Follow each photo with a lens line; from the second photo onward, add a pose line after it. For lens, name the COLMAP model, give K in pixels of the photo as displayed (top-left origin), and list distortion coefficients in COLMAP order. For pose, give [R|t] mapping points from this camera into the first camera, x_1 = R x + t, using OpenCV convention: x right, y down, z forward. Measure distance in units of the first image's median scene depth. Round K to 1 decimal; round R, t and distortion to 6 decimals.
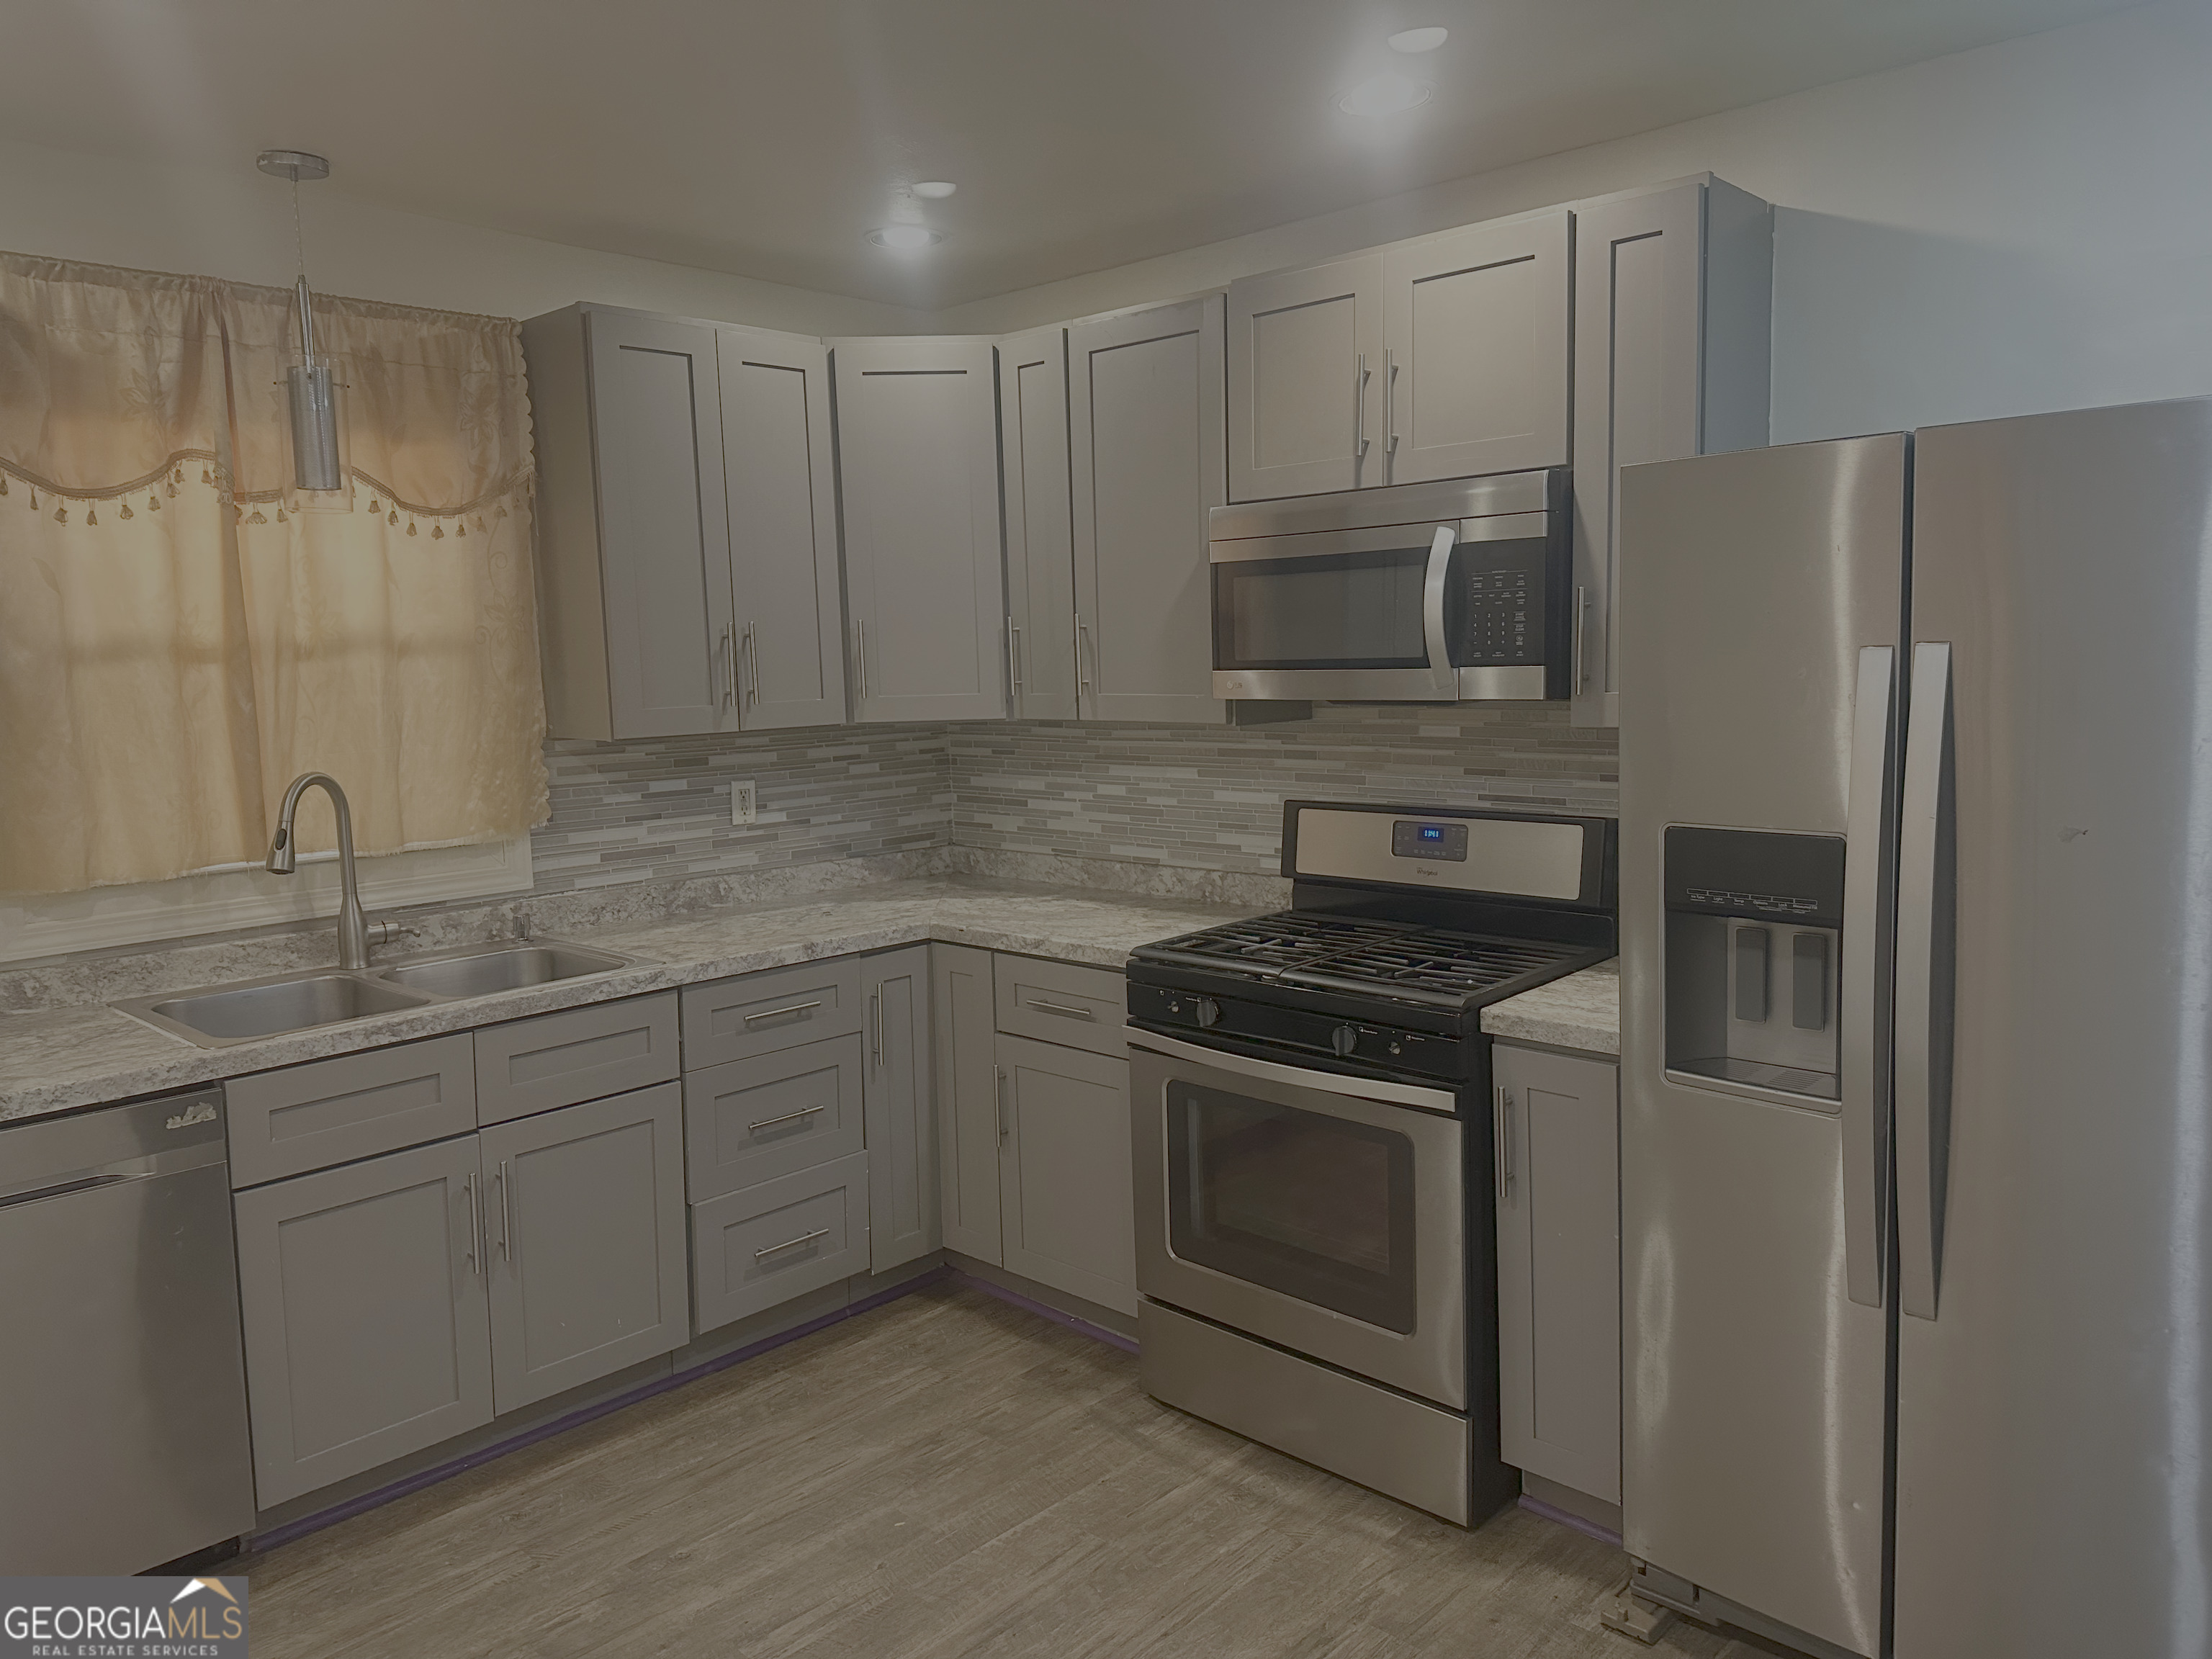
lens RADIAL K [[1523.7, 0, 1103.4], [0, 1523.7, 825.0], [0, 0, 1]] dist [0.136943, -0.209385]
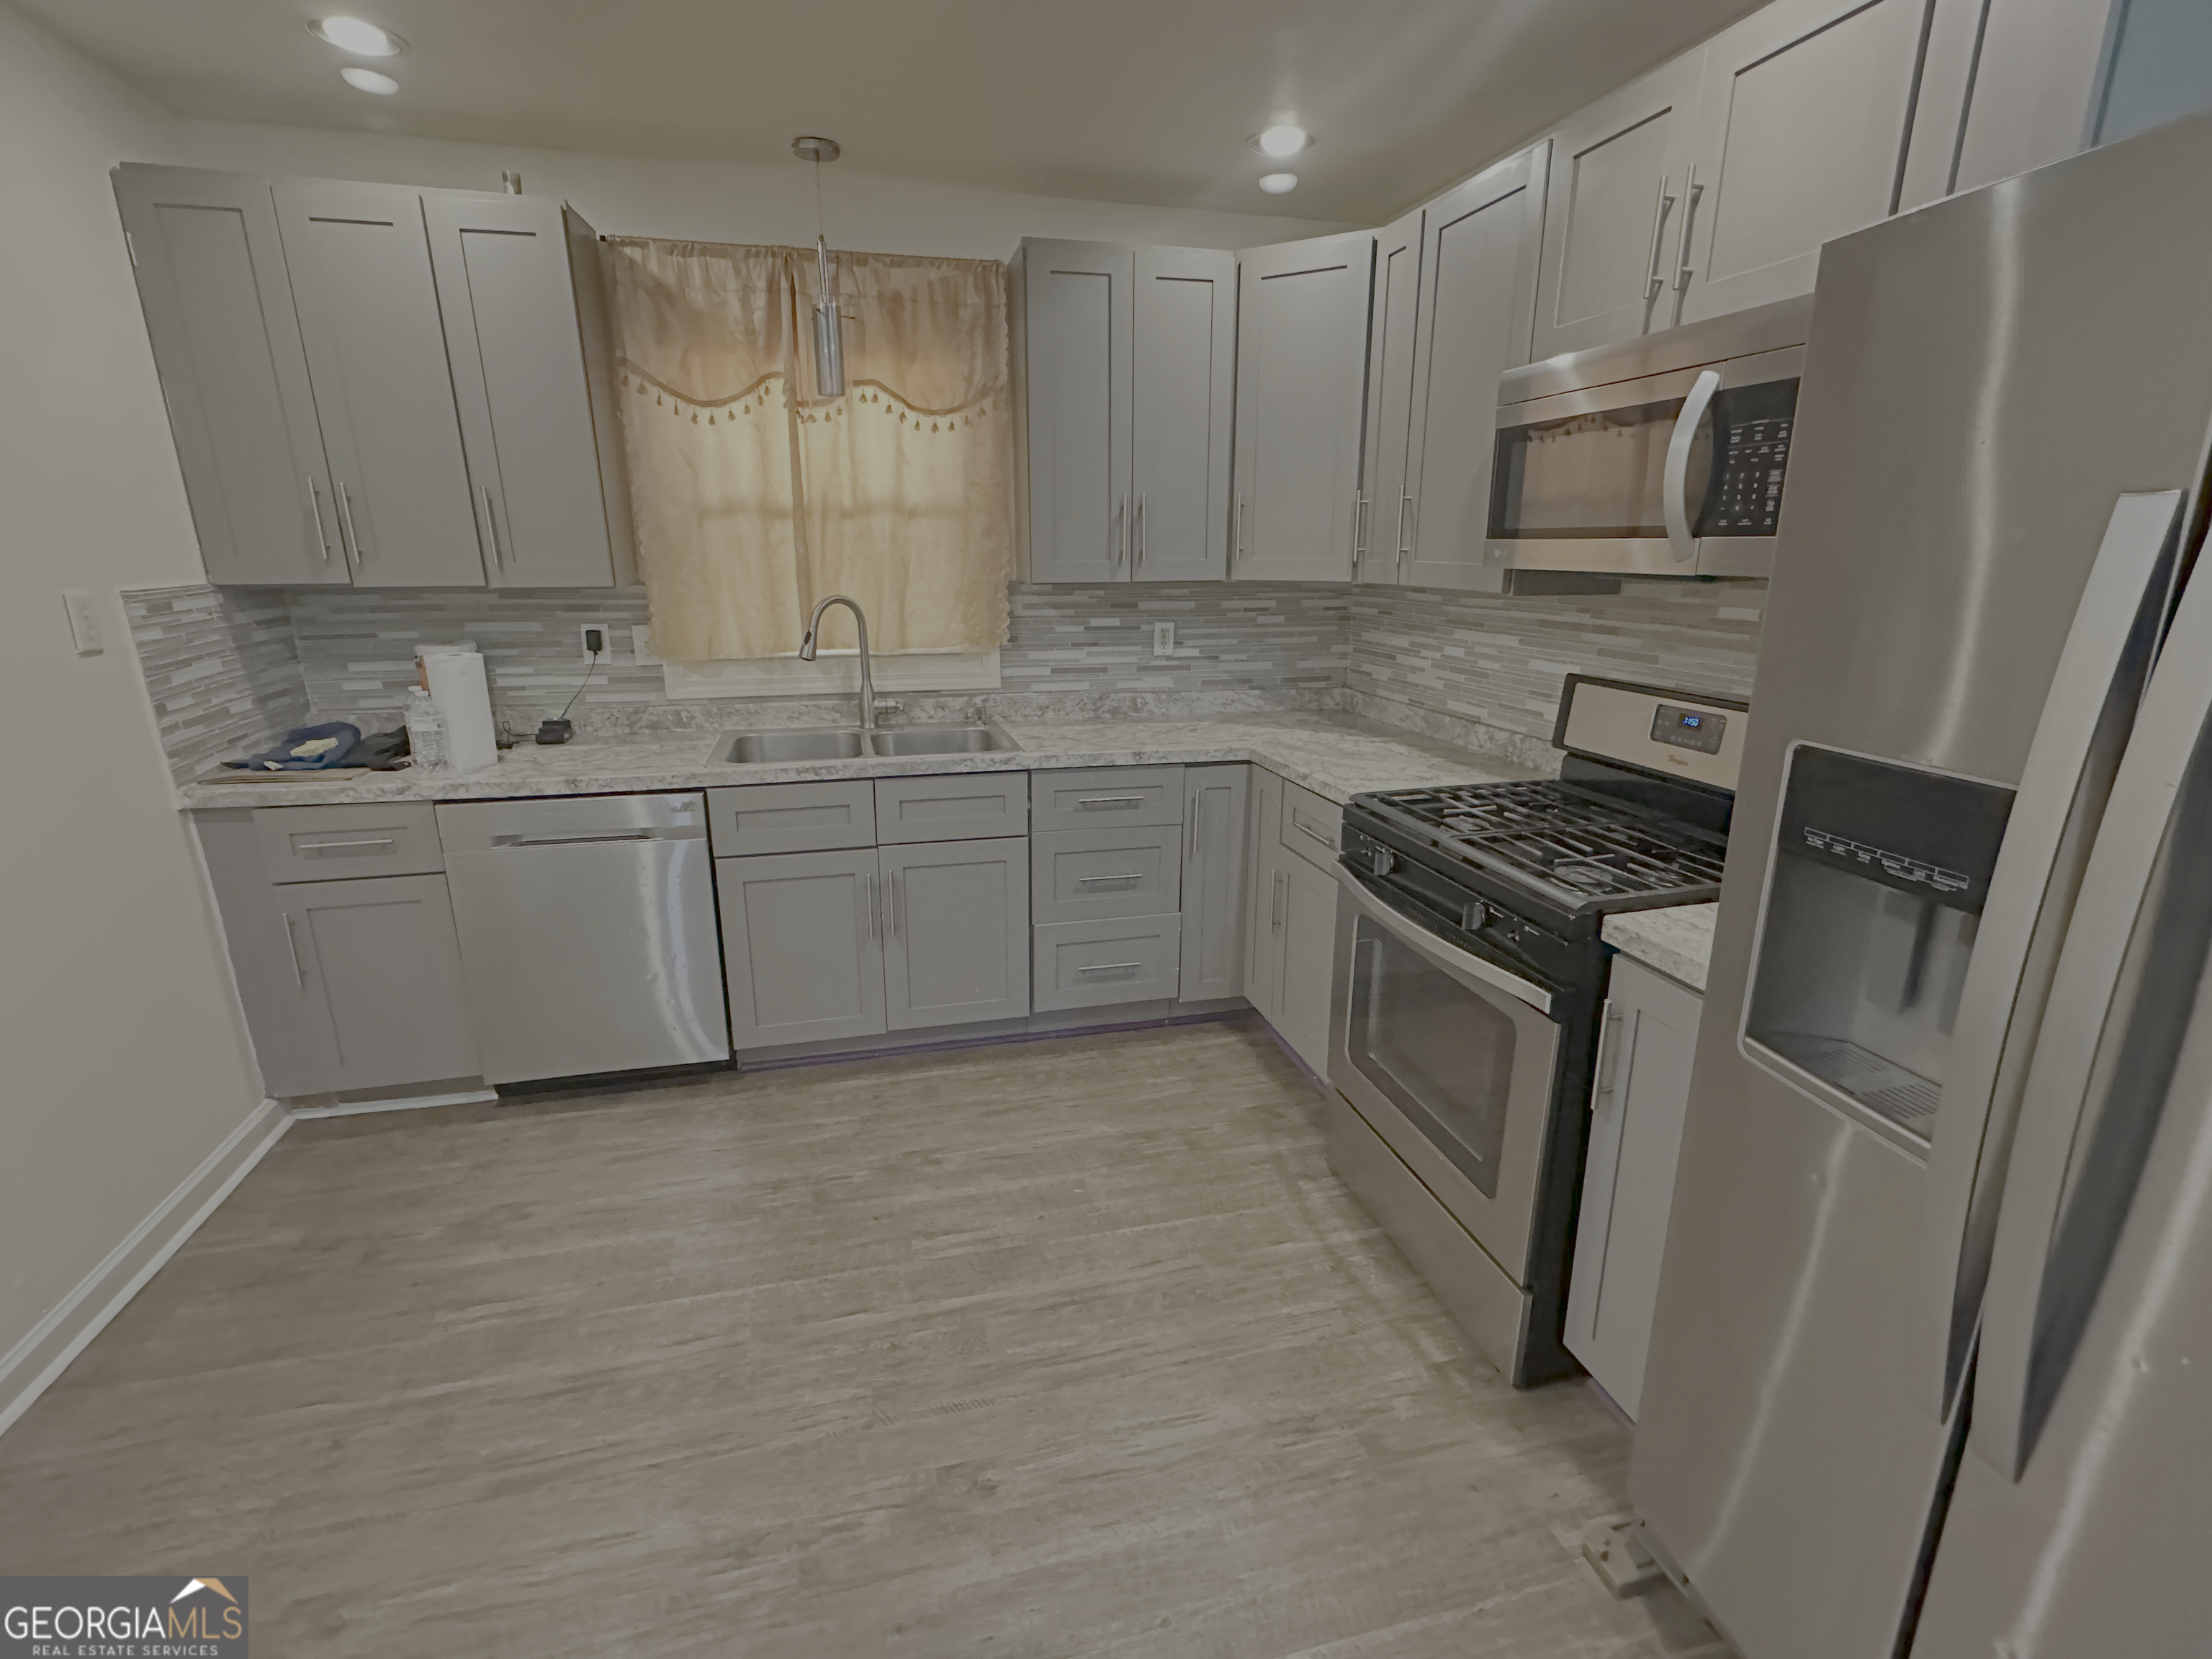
lens RADIAL K [[1001.3, 0, 1107.3], [0, 1001.3, 828.0], [0, 0, 1]] dist [-0.003426, 0.000007]
pose [[0.846929, 0.168684, -0.504240, 0.222801], [-0.083234, 0.978711, 0.187608, -0.015287], [0.525151, -0.116921, 0.842939, 0.266632]]
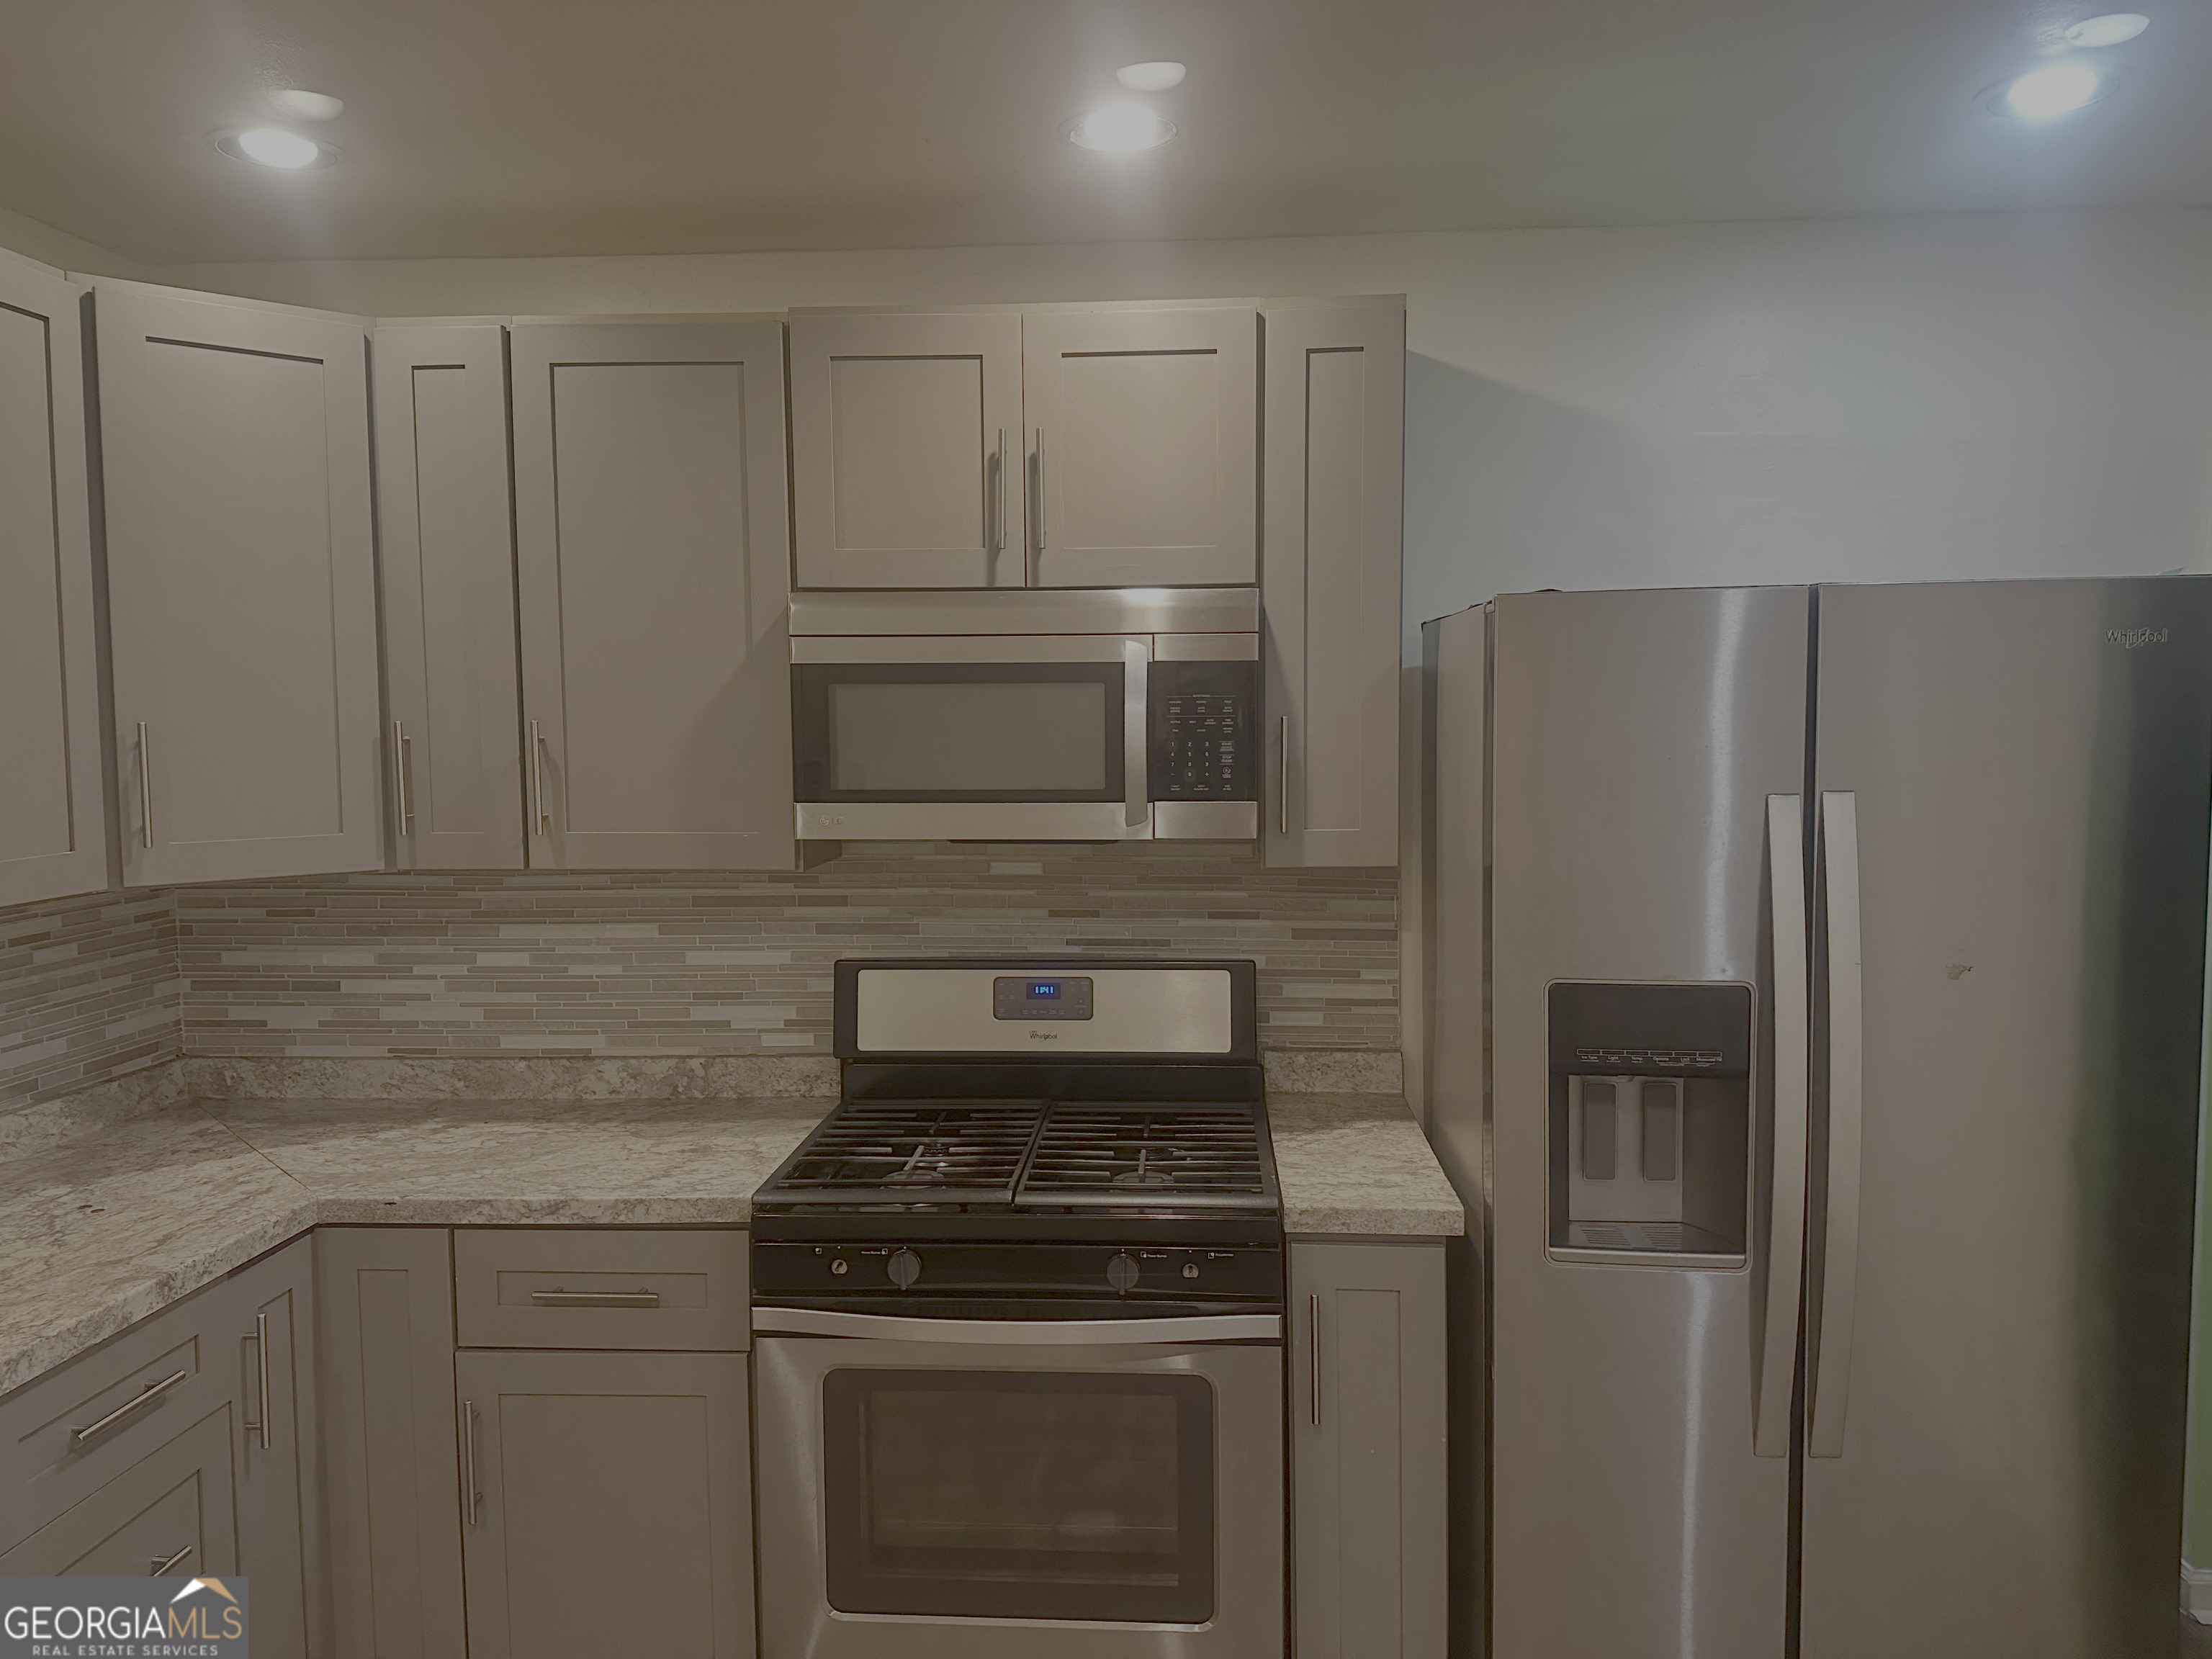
lens RADIAL K [[1523.7, 0, 1103.4], [0, 1523.7, 825.0], [0, 0, 1]] dist [0.136943, -0.209385]
pose [[0.773861, -0.024572, 0.632878, -0.286259], [0.060617, 0.997533, -0.035391, -0.052190], [-0.630448, 0.065751, 0.773442, 0.302016]]
